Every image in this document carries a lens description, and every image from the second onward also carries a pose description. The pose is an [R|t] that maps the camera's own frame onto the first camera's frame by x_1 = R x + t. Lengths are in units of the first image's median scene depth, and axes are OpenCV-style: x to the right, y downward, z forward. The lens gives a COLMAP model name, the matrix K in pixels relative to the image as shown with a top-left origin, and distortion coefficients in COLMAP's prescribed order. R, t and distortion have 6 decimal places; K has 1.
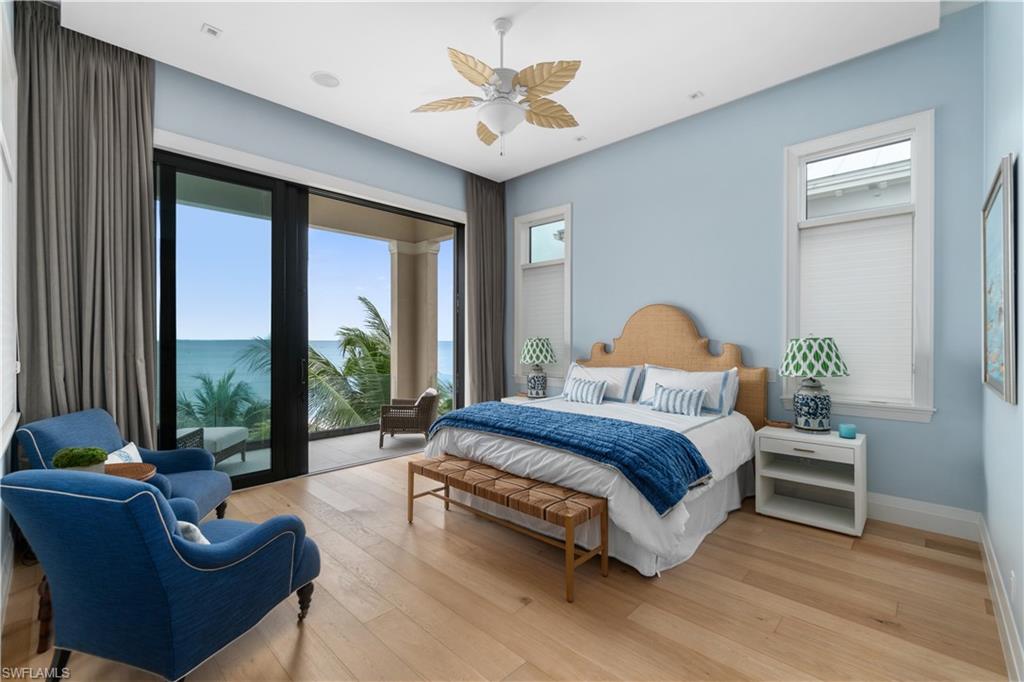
lens RADIAL K [[444.8, 0, 509.7], [0, 444.8, 337.5], [0, 0, 1]] dist [0.000159, -0.000320]
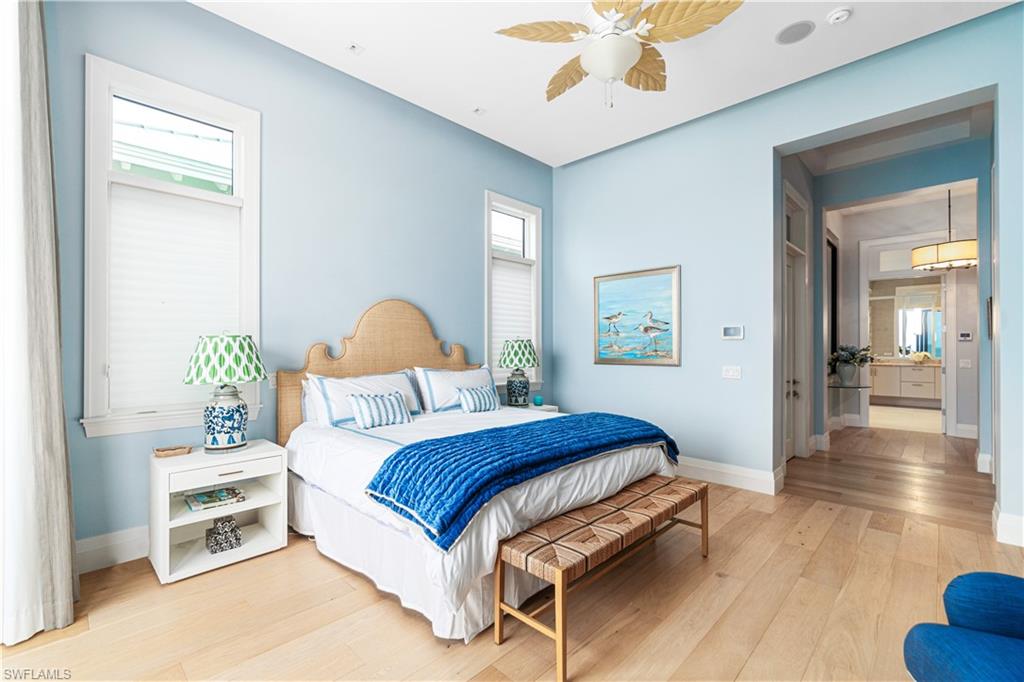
lens RADIAL K [[444.8, 0, 509.7], [0, 444.8, 347.4], [0, 0, 1]] dist [0.000159, -0.000320]
pose [[0.012822, 0.009550, 0.999872, -0.536198], [0.011696, 0.999885, -0.009701, 0.030735], [-0.999849, 0.011819, 0.012708, 0.794167]]
